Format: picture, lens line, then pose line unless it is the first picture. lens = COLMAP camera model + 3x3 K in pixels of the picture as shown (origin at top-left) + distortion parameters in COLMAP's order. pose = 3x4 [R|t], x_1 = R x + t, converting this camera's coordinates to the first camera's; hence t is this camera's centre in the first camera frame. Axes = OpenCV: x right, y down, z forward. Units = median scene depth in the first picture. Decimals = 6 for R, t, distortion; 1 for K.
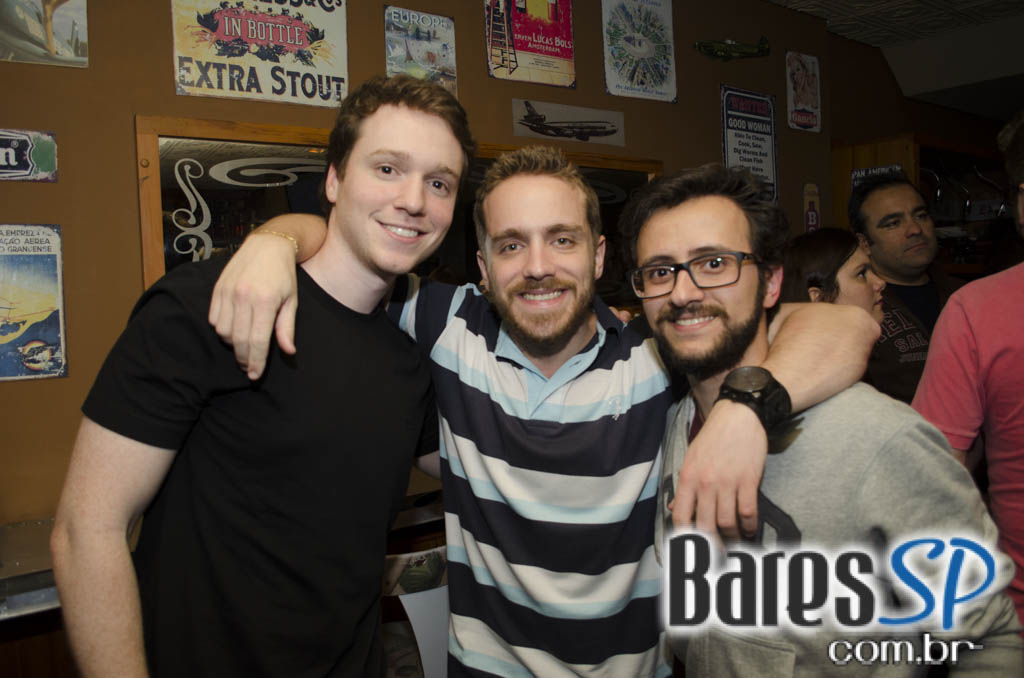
lens RADIAL K [[798.8, 0, 511.8], [0, 798.8, 336.6], [0, 0, 1]] dist [-0.076435, 0.009489]
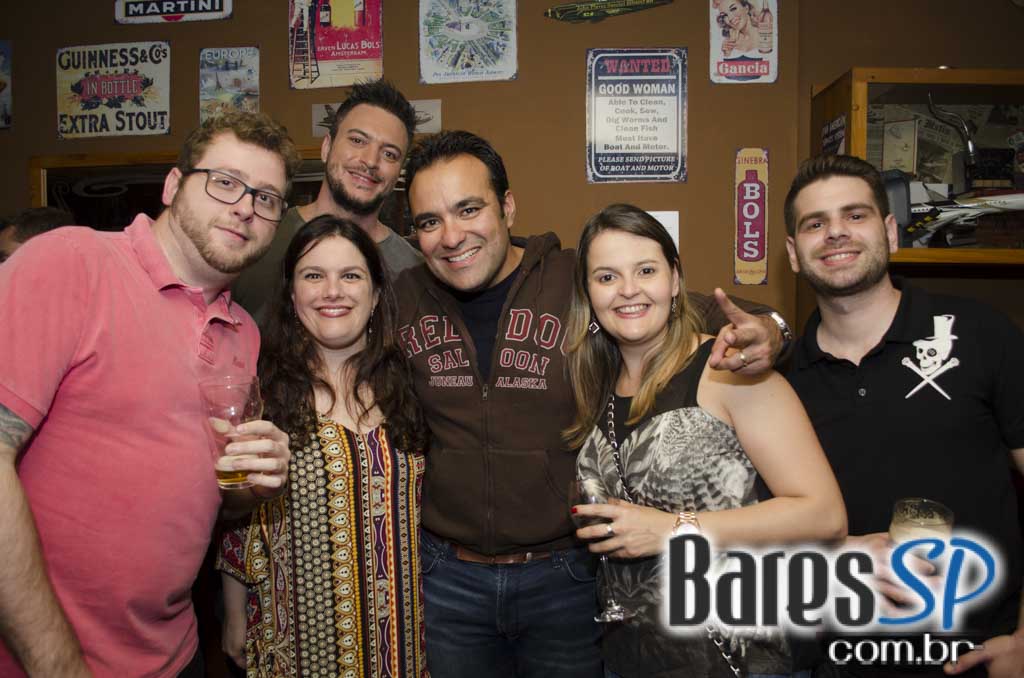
lens RADIAL K [[798.8, 0, 512.8], [0, 798.8, 341.6], [0, 0, 1]] dist [-0.076435, 0.009489]
pose [[0.768524, 0.077206, -0.635146, 0.993584], [-0.057721, 0.997011, 0.051351, -0.033443], [0.637212, -0.002803, 0.770683, 0.306675]]
